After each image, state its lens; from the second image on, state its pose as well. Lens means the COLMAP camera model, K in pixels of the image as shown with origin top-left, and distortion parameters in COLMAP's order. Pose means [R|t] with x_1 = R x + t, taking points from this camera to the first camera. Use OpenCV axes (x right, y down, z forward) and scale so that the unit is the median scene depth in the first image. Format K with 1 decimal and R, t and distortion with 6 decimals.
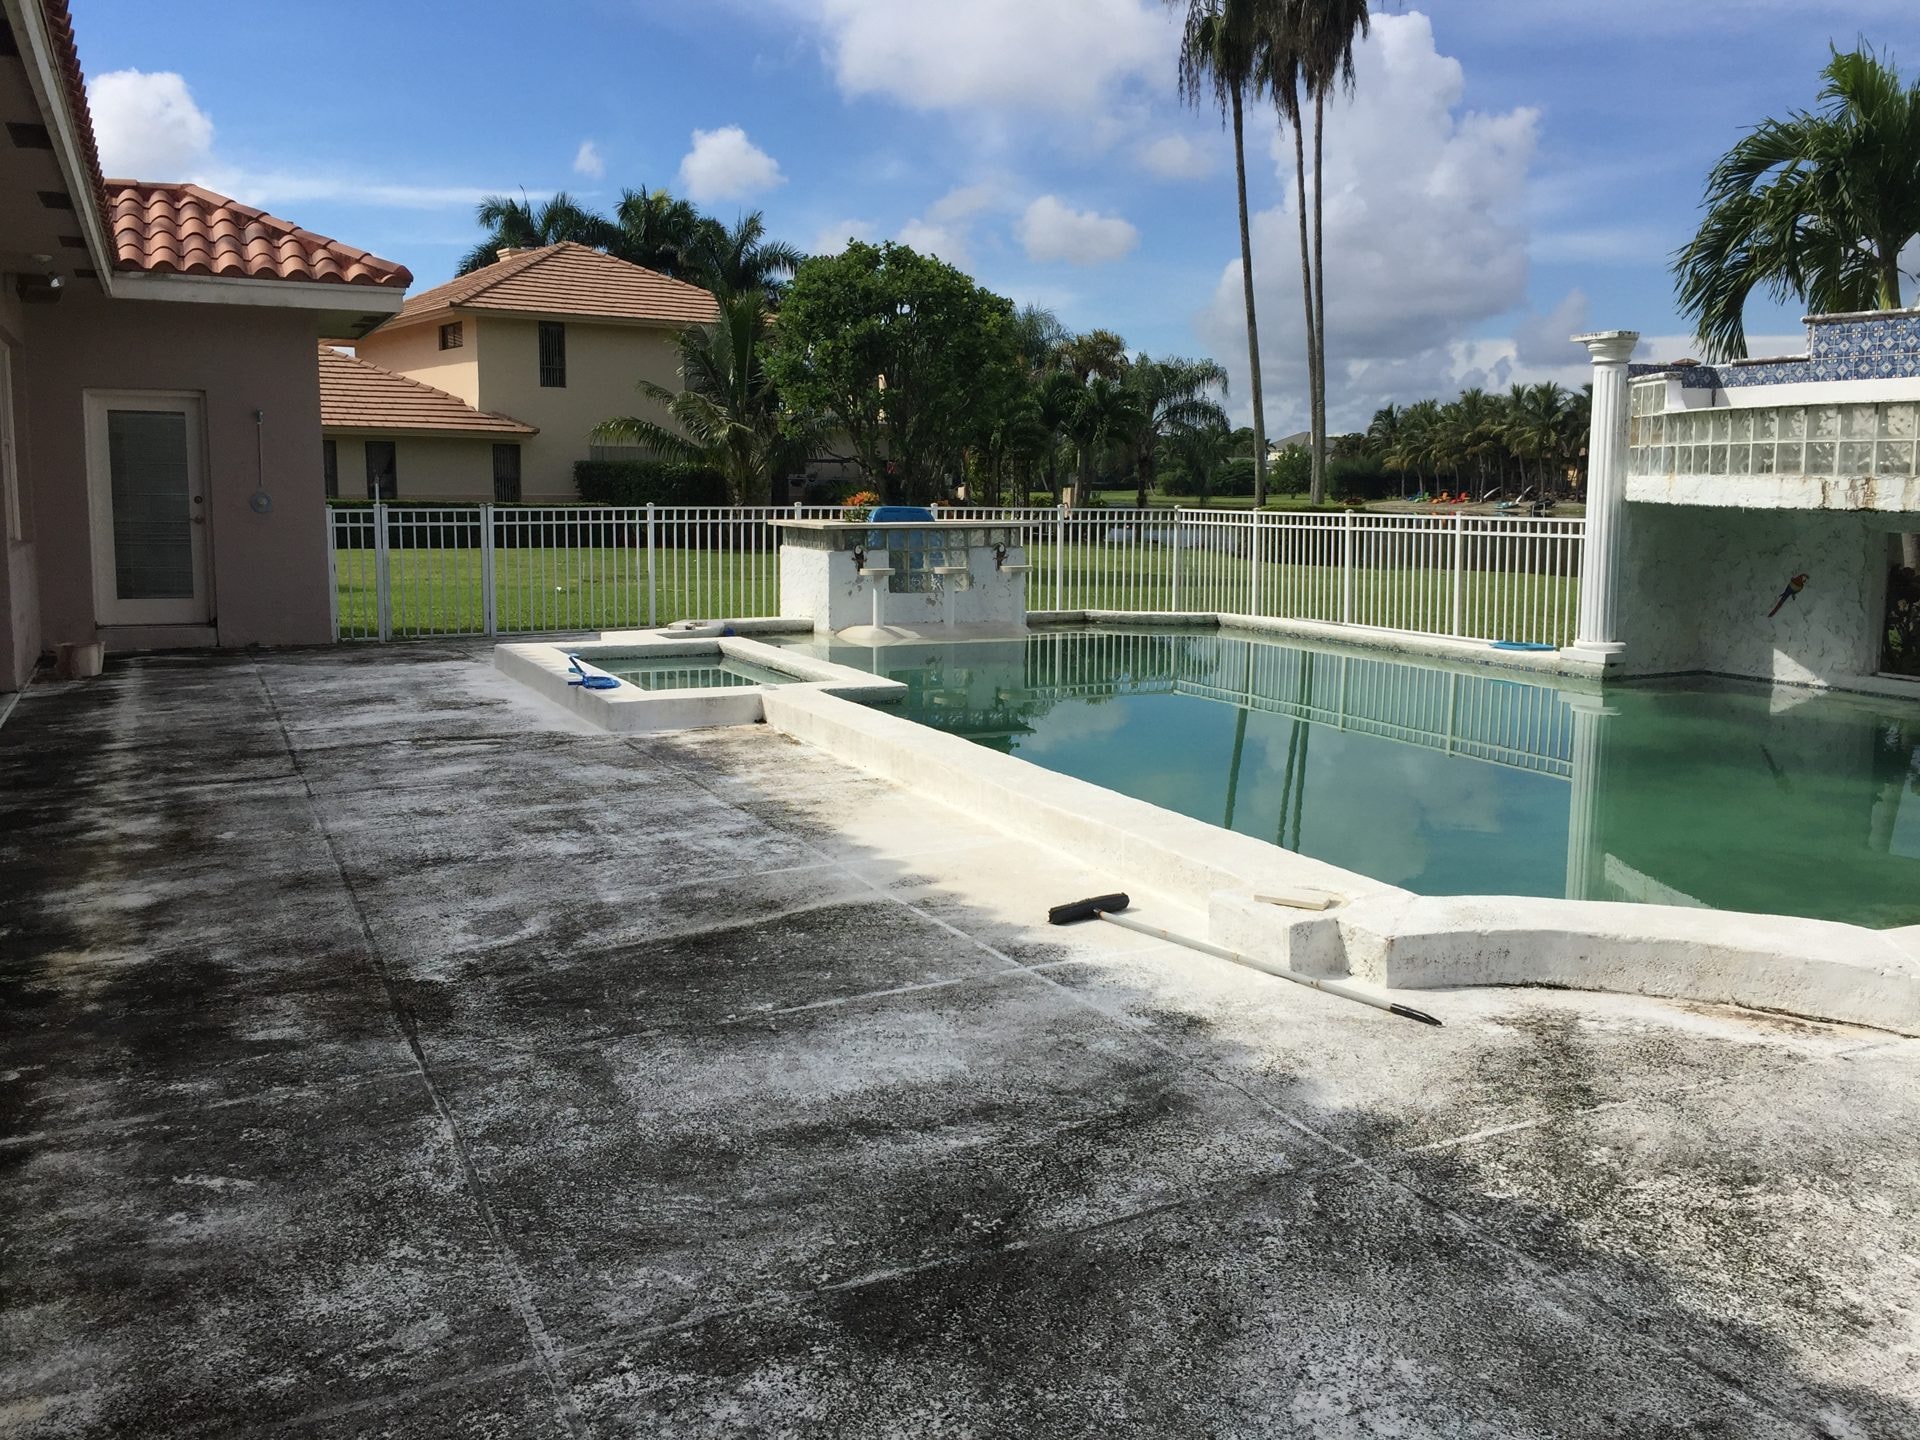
lens RADIAL K [[1616.2, 0, 960.0], [0, 1616.2, 720.0], [0, 0, 1]] dist [0.031453, -0.003956]
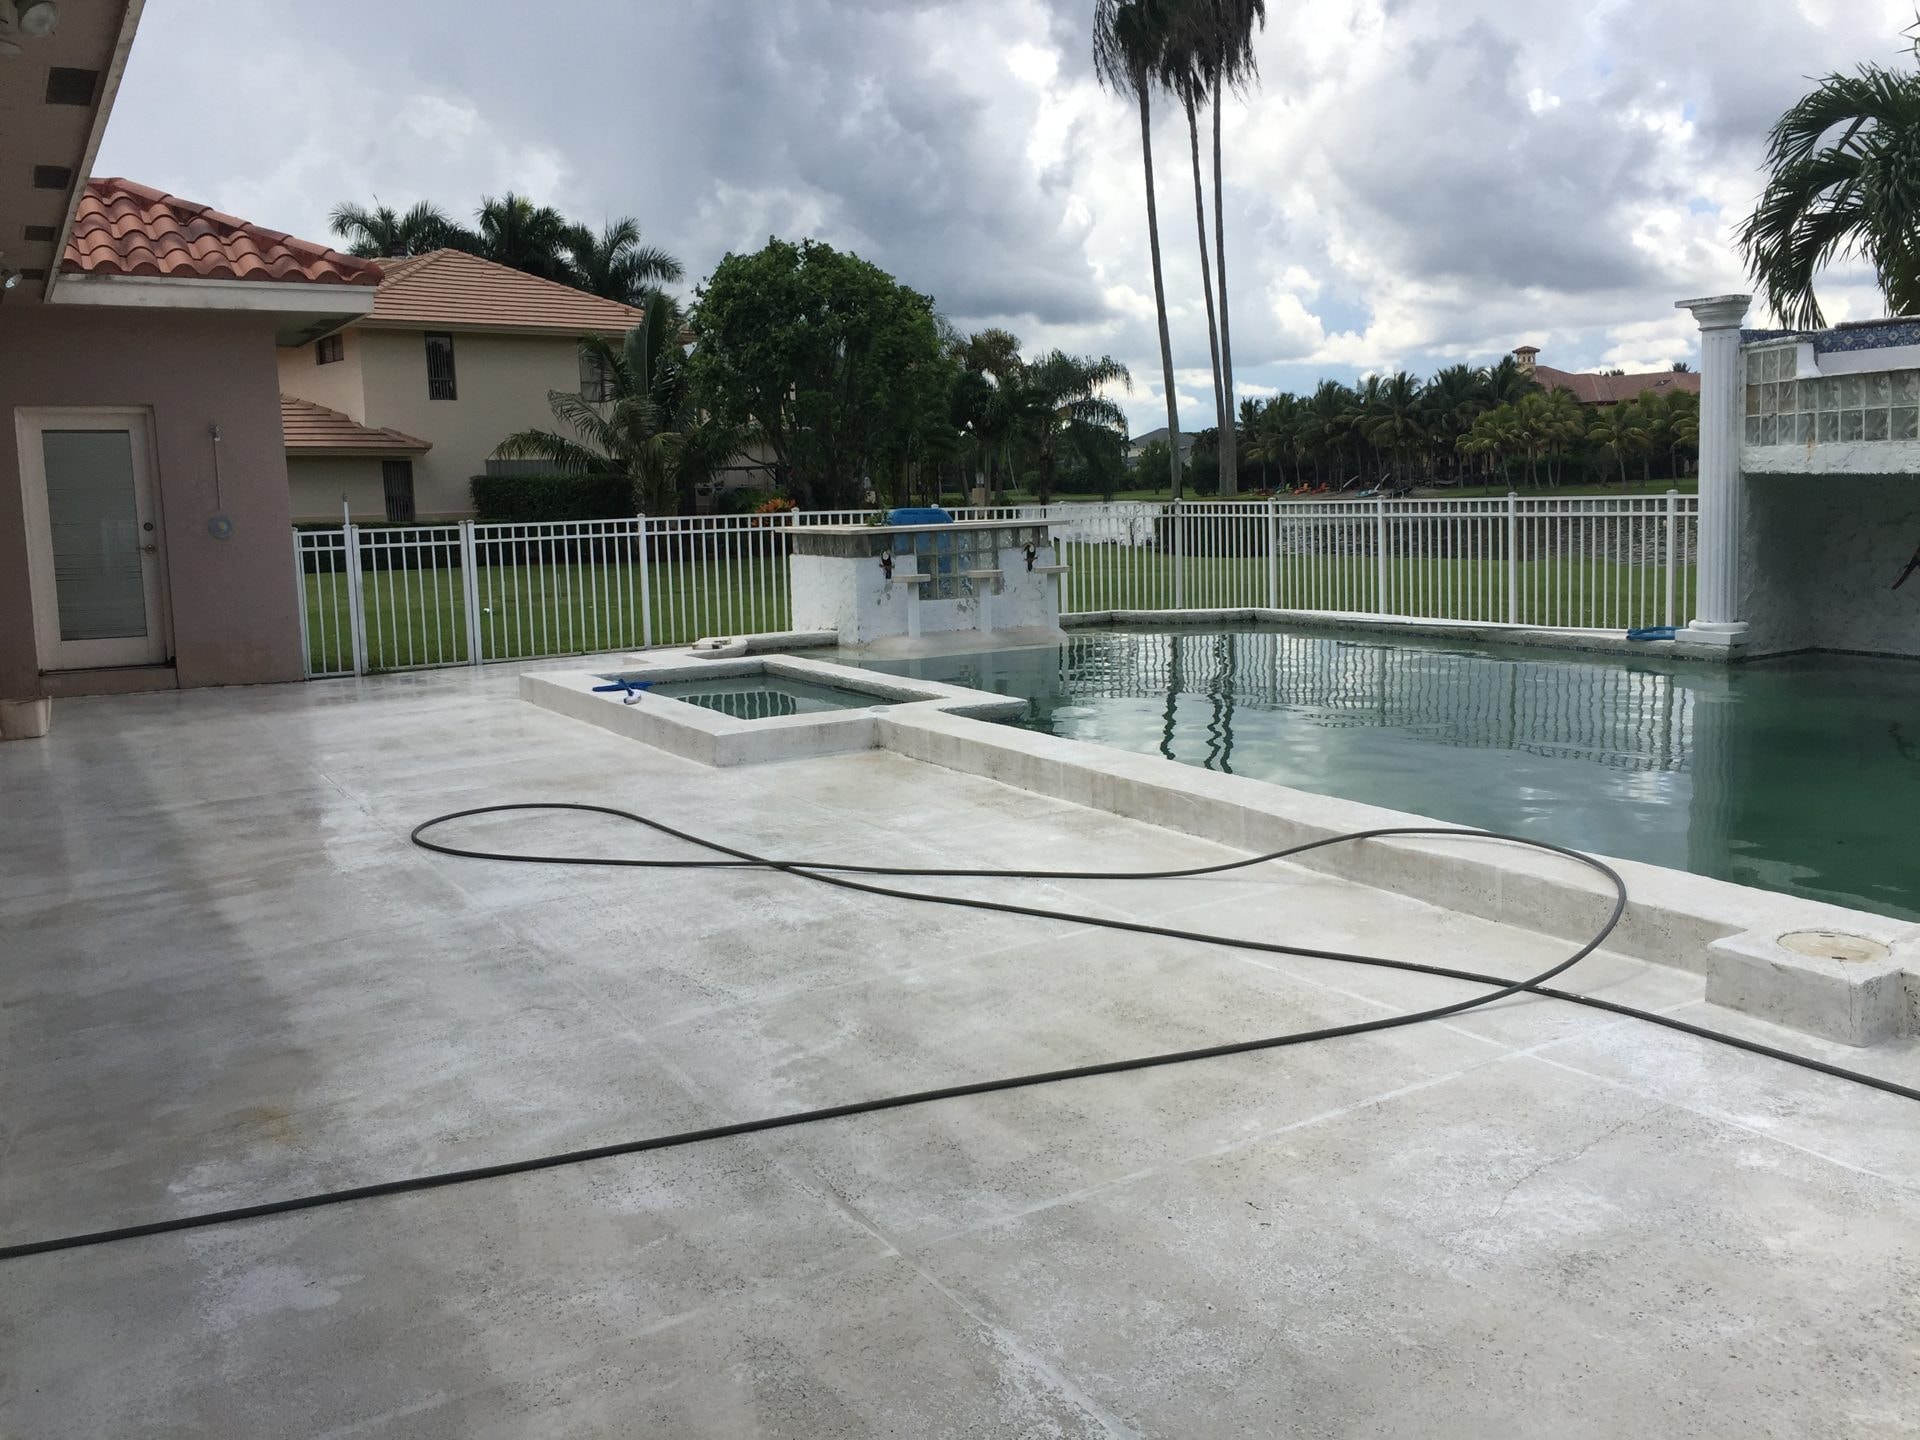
lens RADIAL K [[1606.0, 0, 960.0], [0, 1606.0, 720.0], [0, 0, 1]] dist [0.033966, -0.016111]
pose [[0.995446, -0.044871, 0.084111, -0.096022], [0.045020, 0.998986, 0.000122, -0.008081], [-0.084032, 0.003665, 0.996456, 0.067733]]
